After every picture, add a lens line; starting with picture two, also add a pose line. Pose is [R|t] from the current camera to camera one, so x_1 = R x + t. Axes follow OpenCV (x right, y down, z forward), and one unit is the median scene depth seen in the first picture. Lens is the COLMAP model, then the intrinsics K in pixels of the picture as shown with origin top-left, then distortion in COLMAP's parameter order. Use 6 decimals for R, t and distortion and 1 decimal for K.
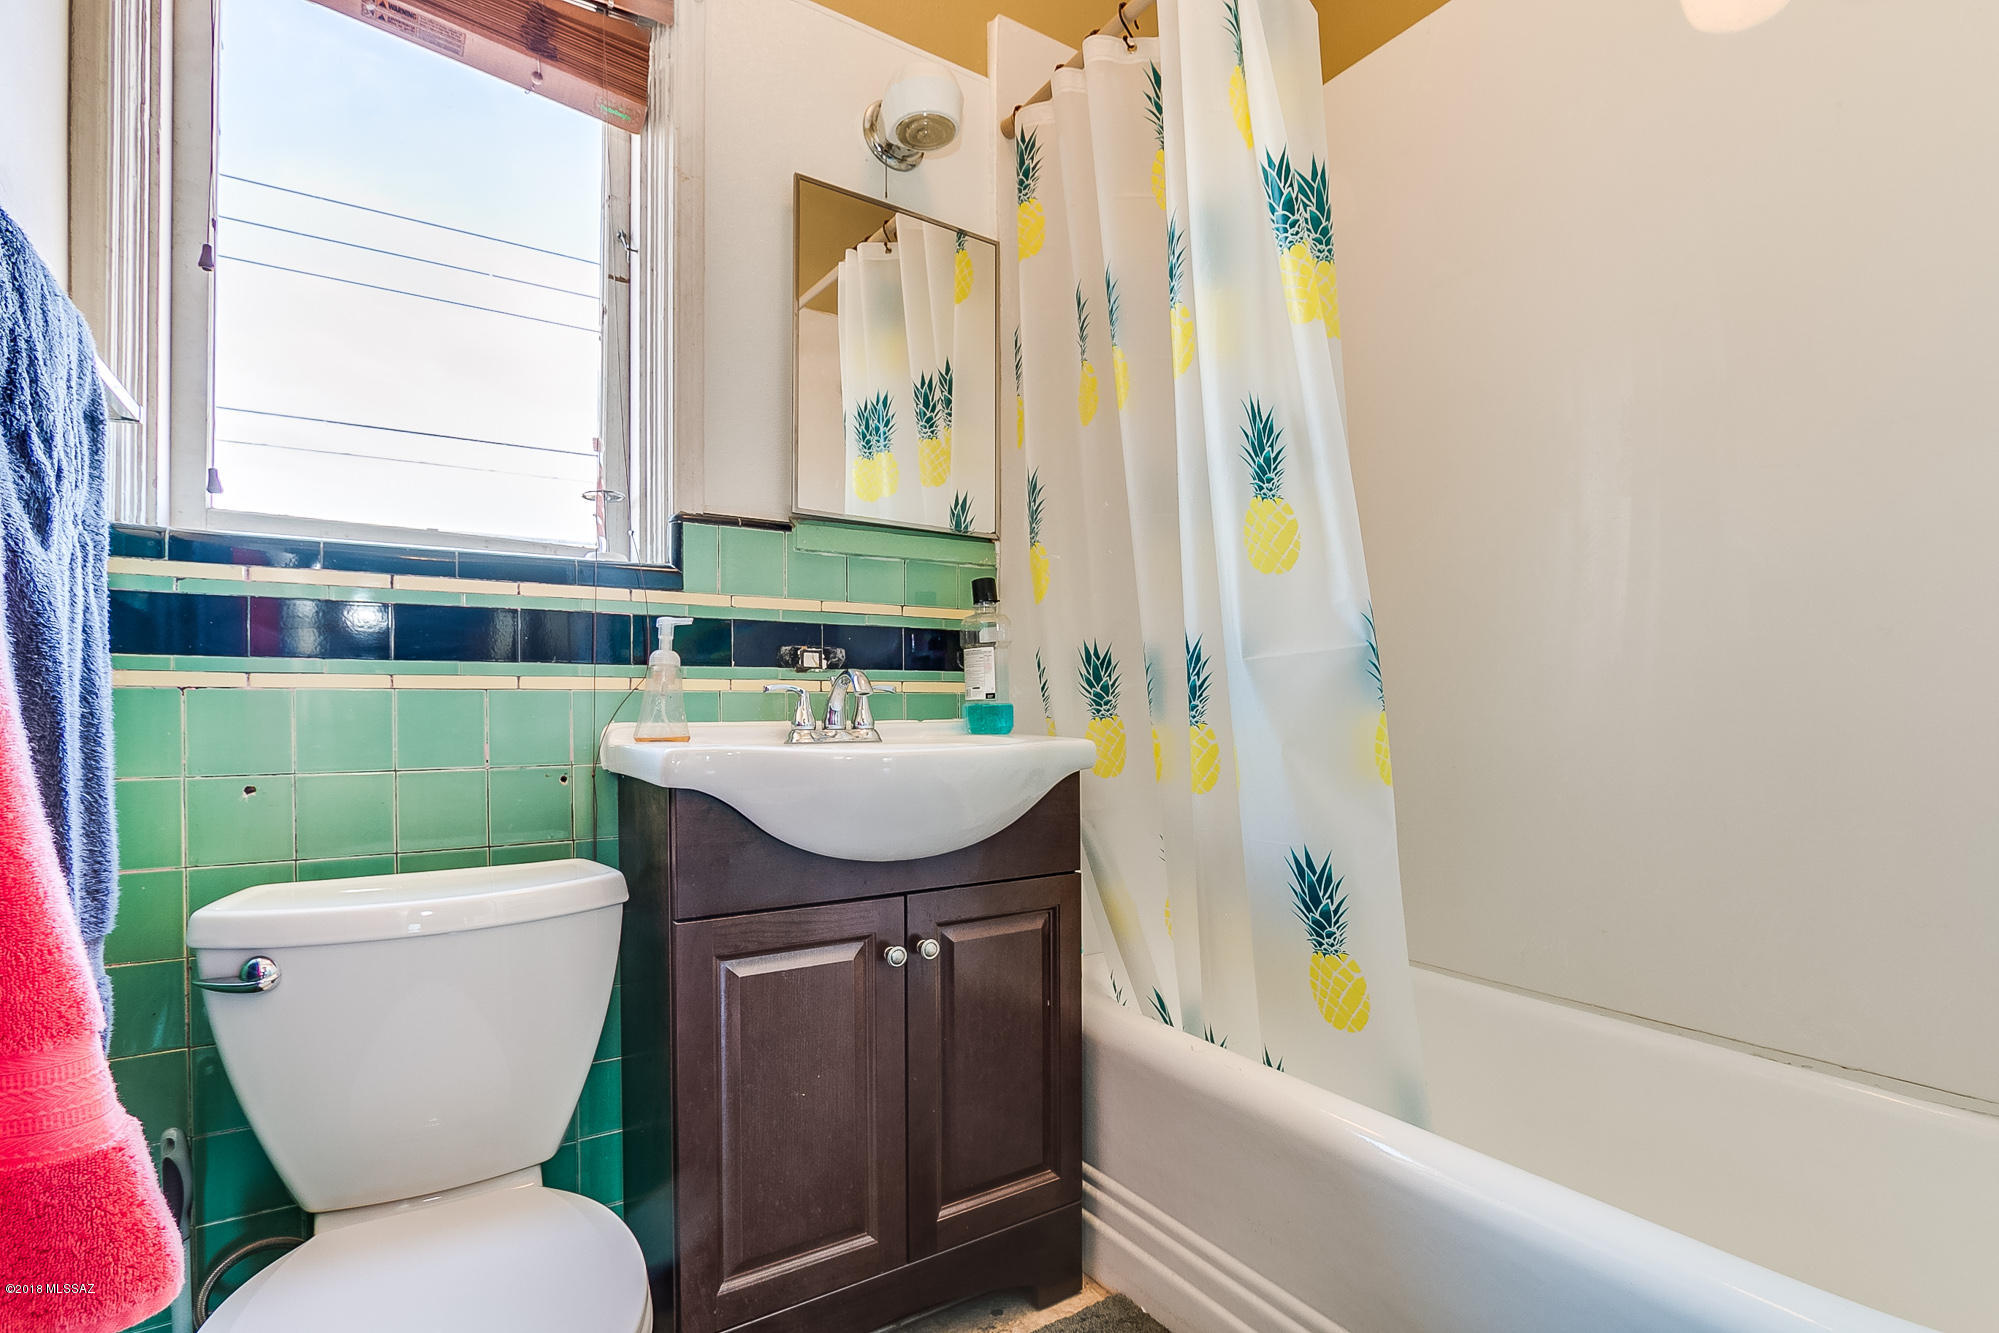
lens RADIAL K [[956.5, 0, 1001.6], [0, 956.5, 678.0], [0, 0, 1]] dist [0.013142, 0.000306]
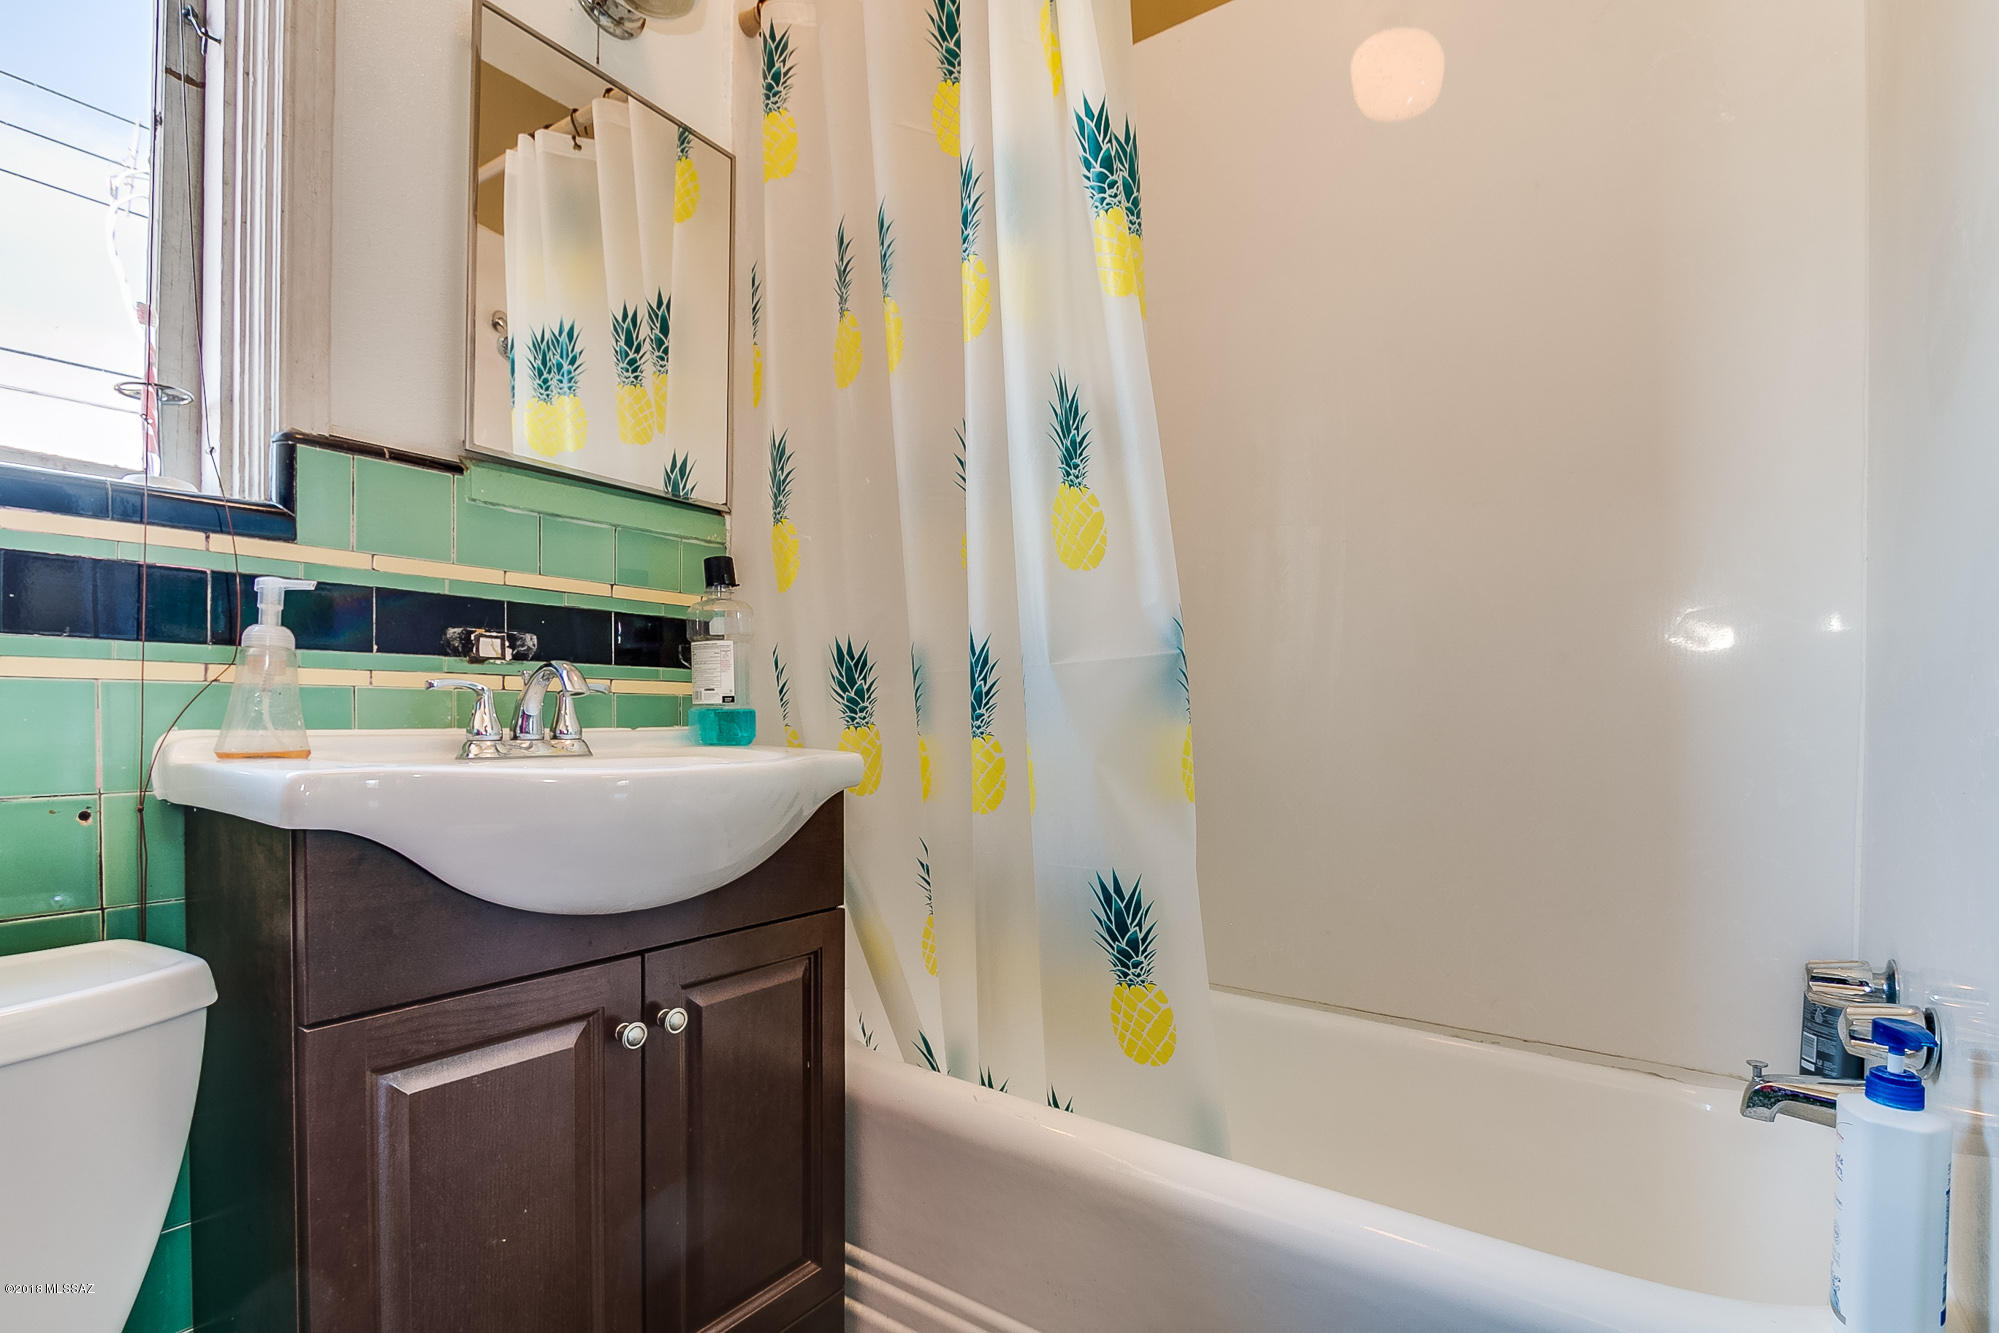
lens RADIAL K [[959.0, 0, 995.4], [0, 959.0, 706.4], [0, 0, 1]] dist [-0.000699, 0.000152]
pose [[0.936714, 0.015196, 0.349766, -0.097355], [-0.023919, 0.999501, 0.020633, 0.002553], [-0.349278, -0.027693, 0.936610, 0.161594]]
